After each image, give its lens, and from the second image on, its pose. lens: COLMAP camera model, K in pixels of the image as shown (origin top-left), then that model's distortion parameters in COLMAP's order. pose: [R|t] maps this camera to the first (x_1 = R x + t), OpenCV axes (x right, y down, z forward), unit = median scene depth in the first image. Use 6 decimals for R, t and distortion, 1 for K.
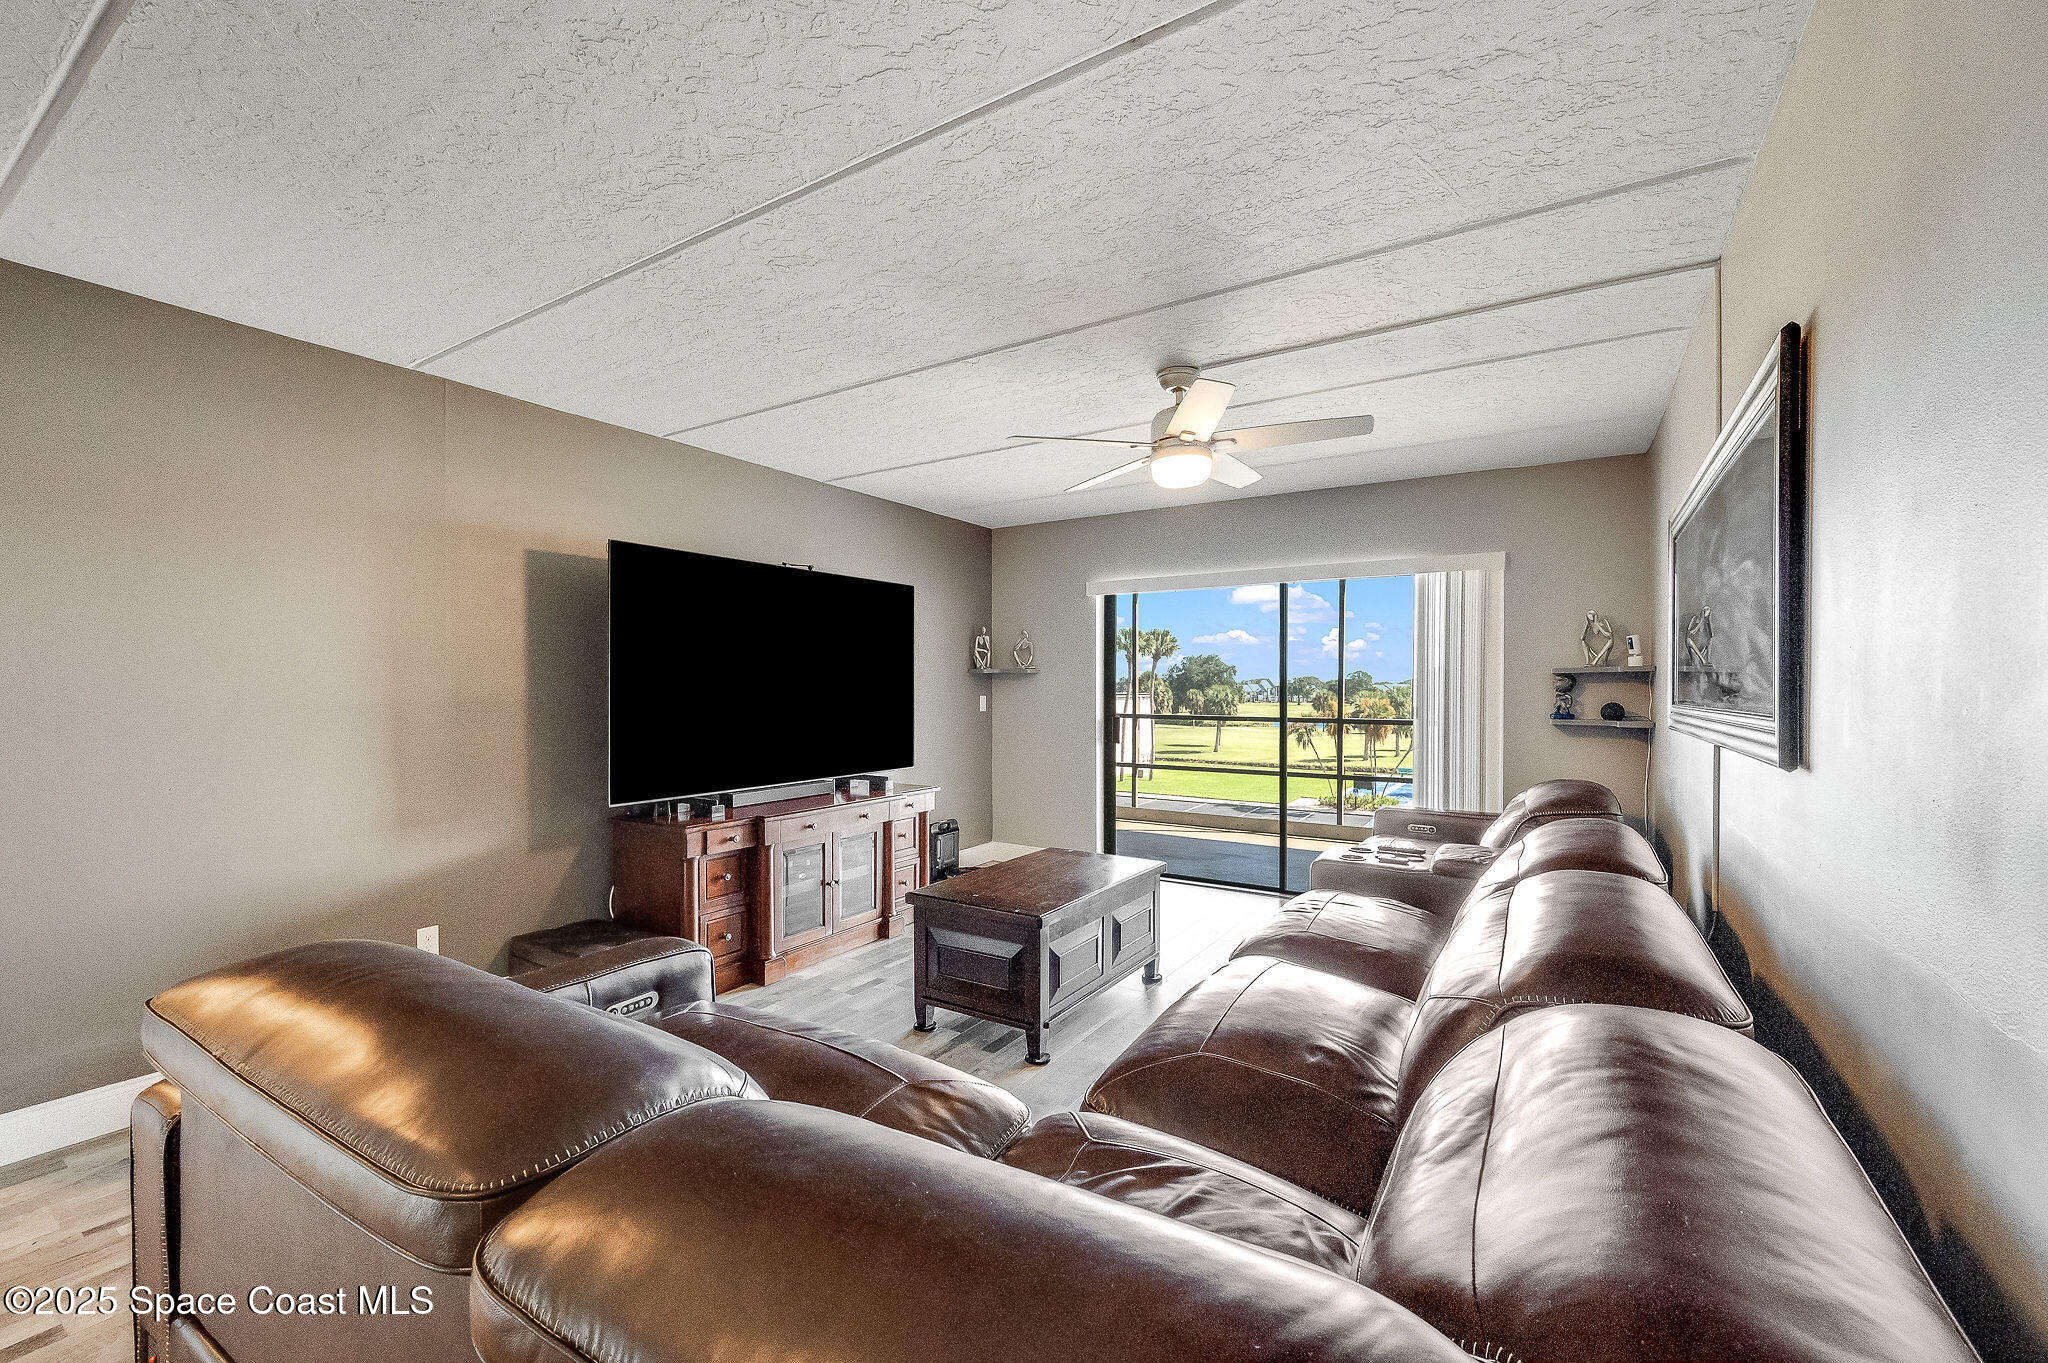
lens RADIAL K [[845.9, 0, 1019.2], [0, 845.9, 692.2], [0, 0, 1]] dist [0.002758, 0.000059]
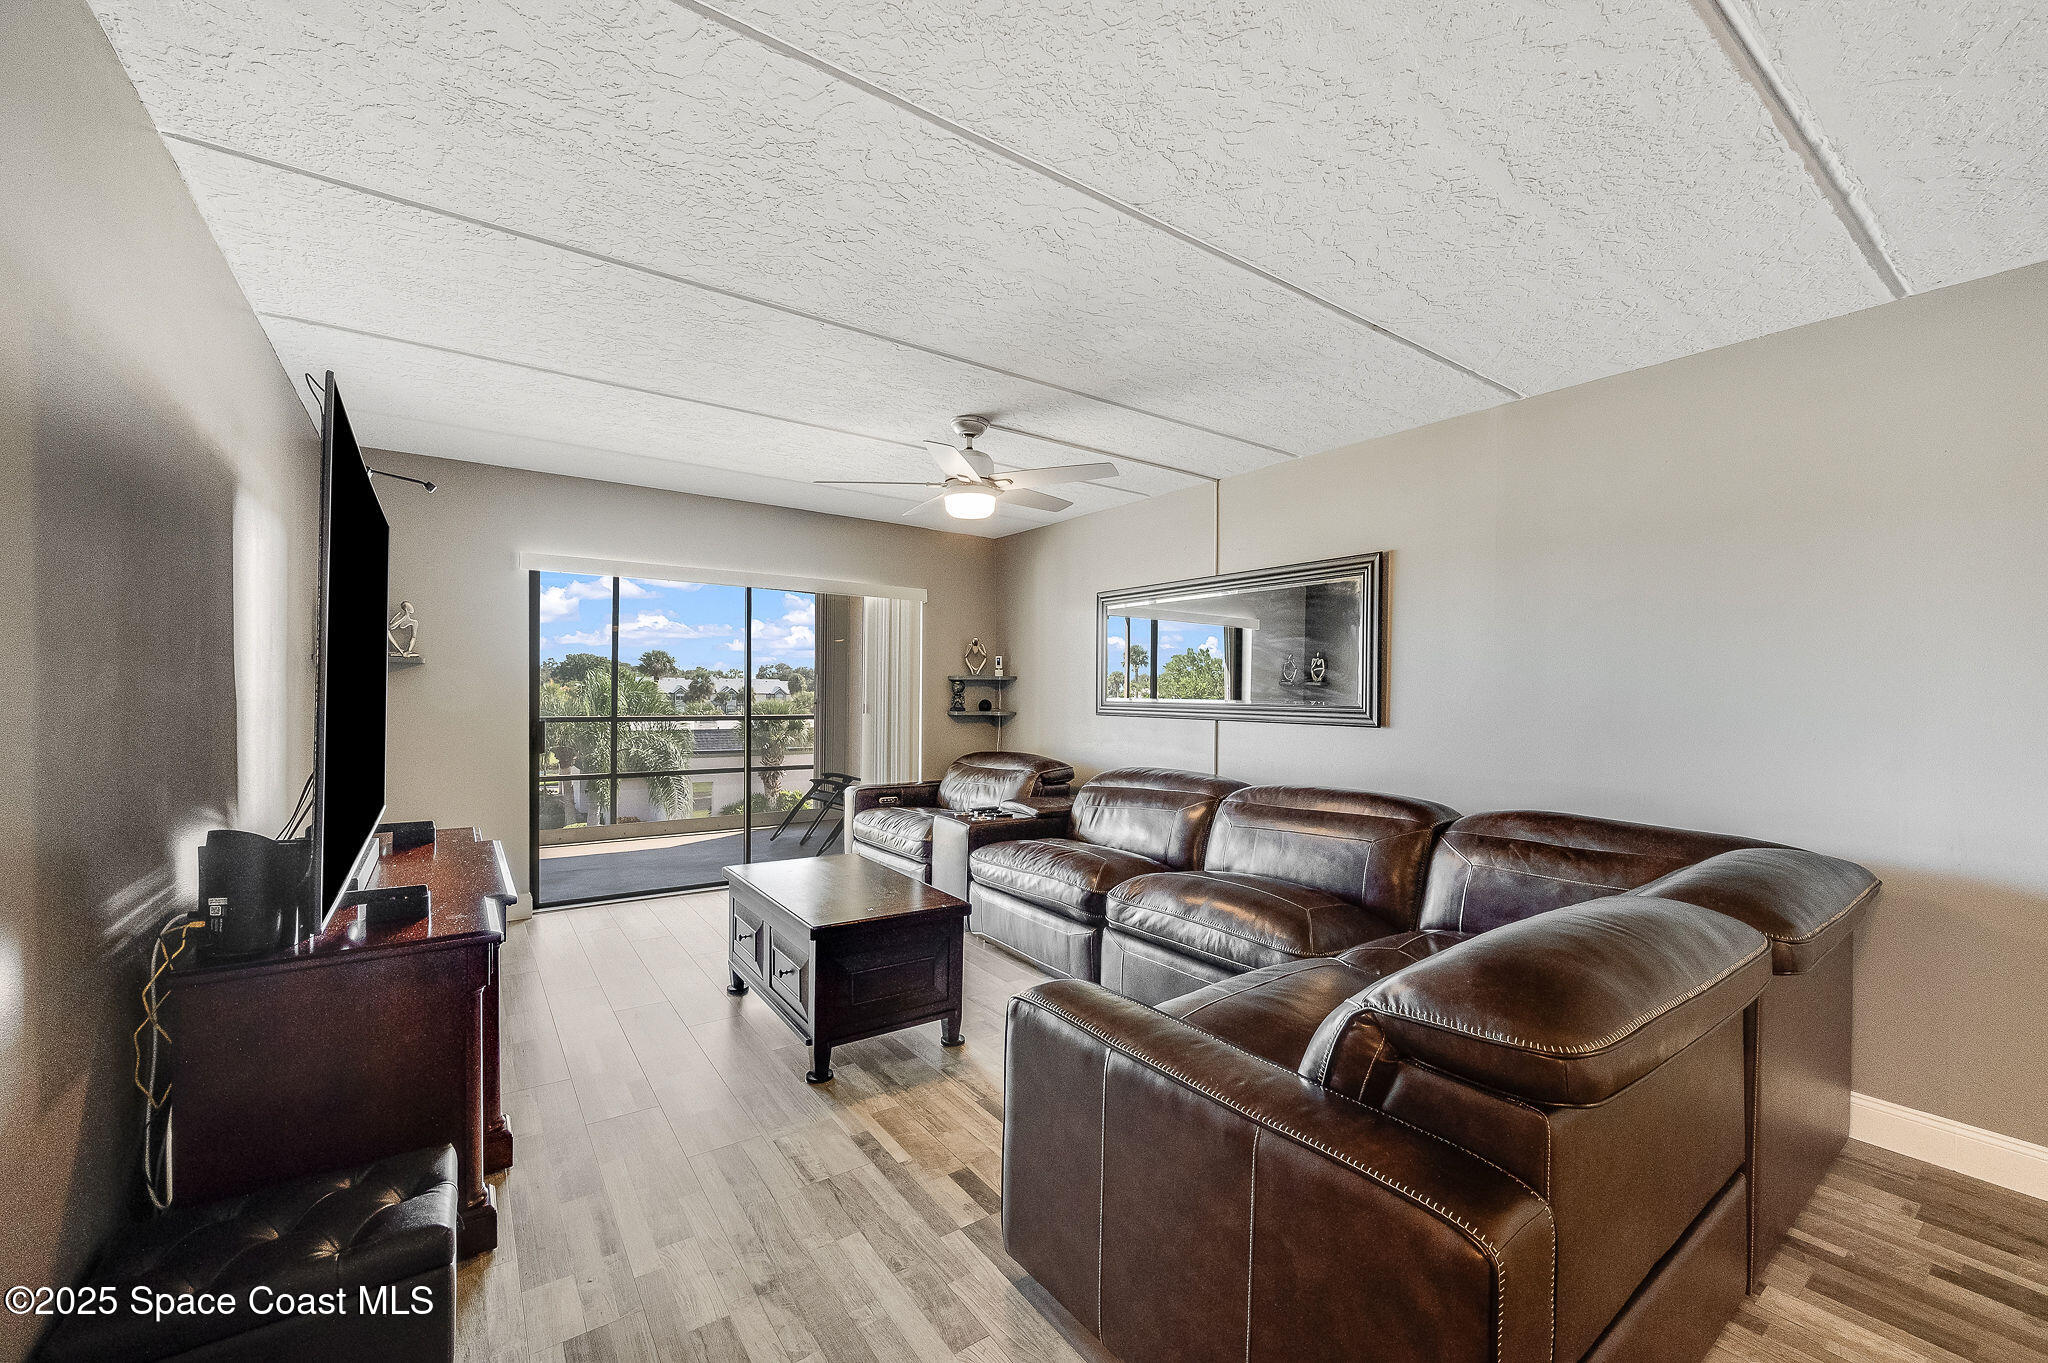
lens RADIAL K [[823.3, 0, 1028.8], [0, 823.3, 693.6], [0, 0, 1]] dist [0.009834, -0.000226]
pose [[0.363974, 0.001952, 0.931407, -0.621729], [-0.005778, 0.999983, 0.000162, 0.000119], [-0.931391, -0.005441, 0.363979, 0.373481]]
